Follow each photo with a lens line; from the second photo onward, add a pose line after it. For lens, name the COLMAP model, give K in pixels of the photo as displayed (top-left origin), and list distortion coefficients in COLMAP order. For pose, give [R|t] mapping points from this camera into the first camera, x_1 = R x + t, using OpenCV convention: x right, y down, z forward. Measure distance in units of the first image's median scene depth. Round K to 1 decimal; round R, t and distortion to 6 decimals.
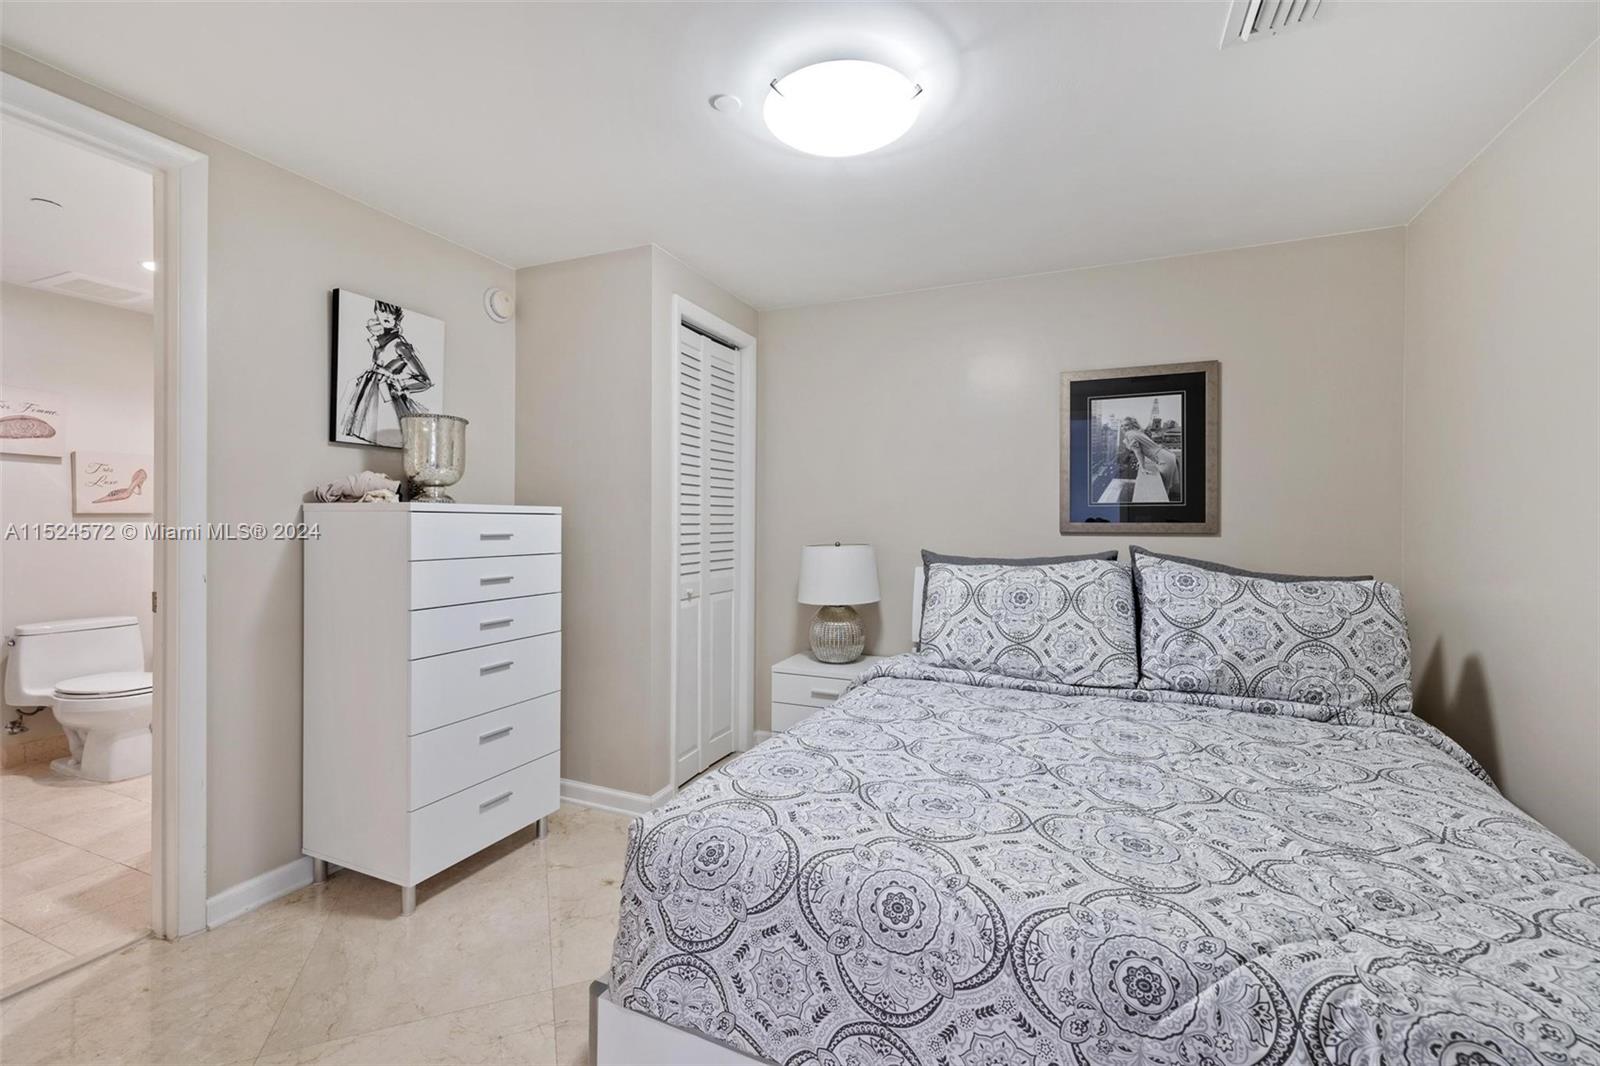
lens RADIAL K [[699.2, 0, 799.5], [0, 699.2, 529.2], [0, 0, 1]] dist [0.003396, 0.000947]
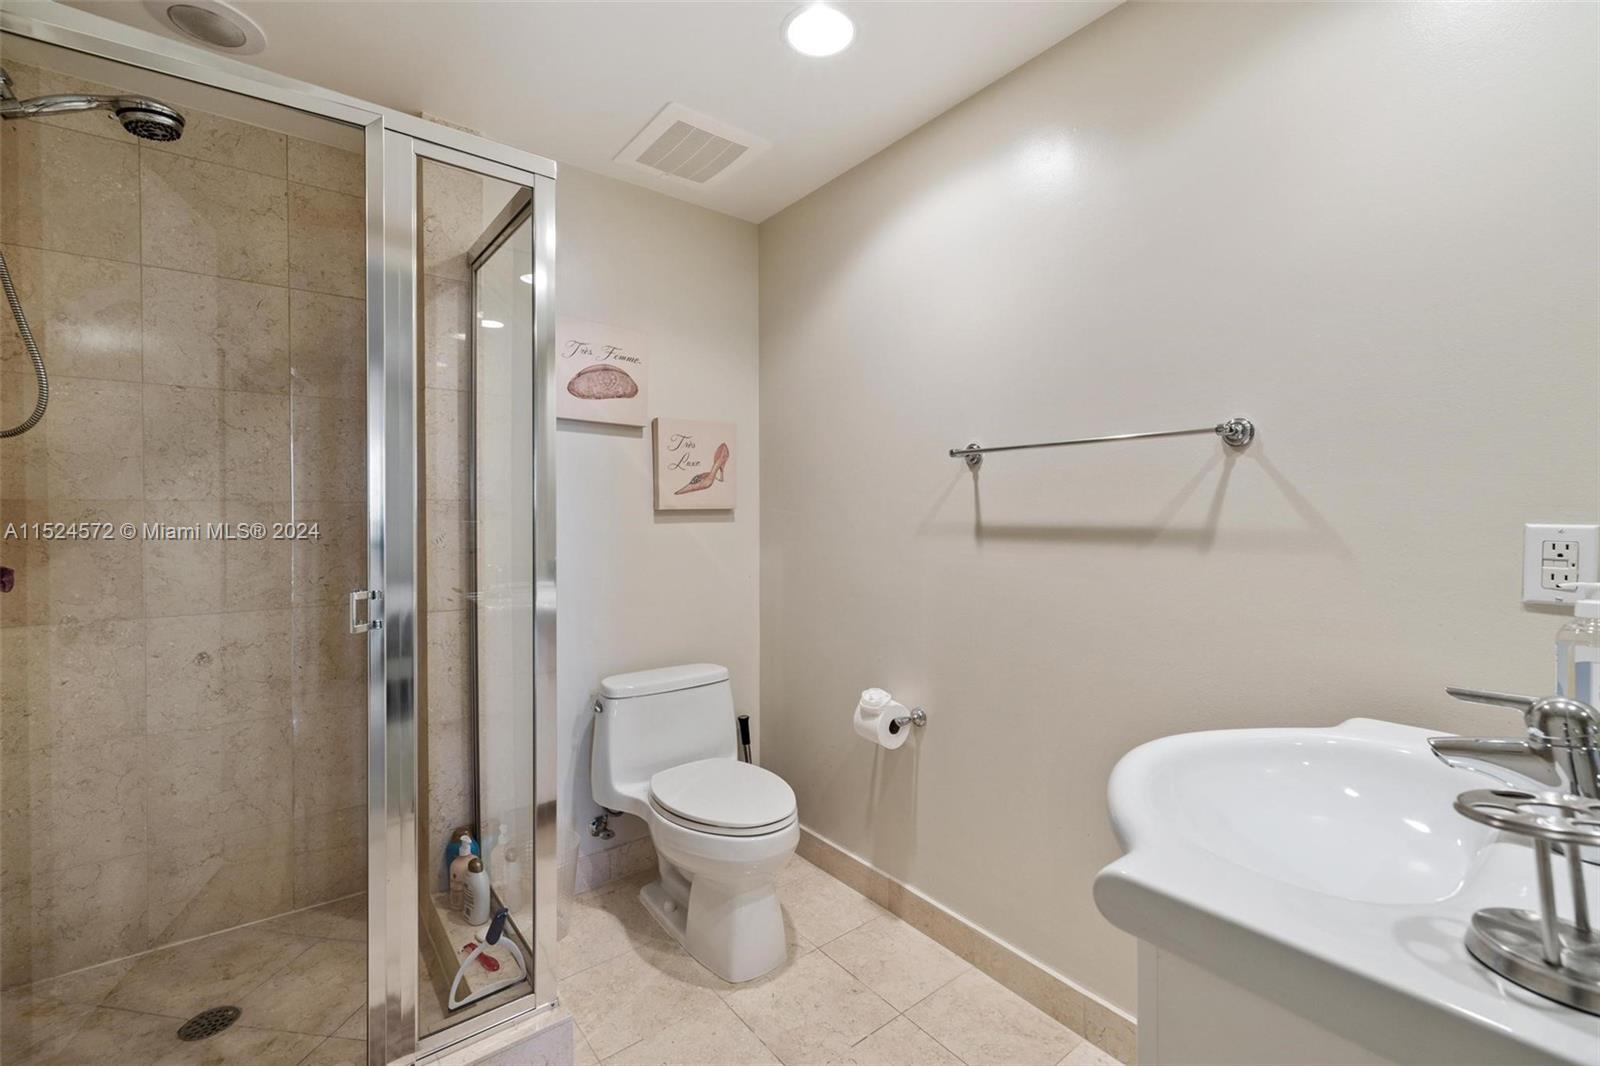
lens RADIAL K [[699.2, 0, 798.9], [0, 699.2, 523.9], [0, 0, 1]] dist [0.003396, 0.000947]
pose [[0.879961, -0.000959, -0.475045, -0.625965], [0.005000, 0.999961, 0.007243, -0.014084], [0.475019, -0.008748, 0.879932, 0.500257]]
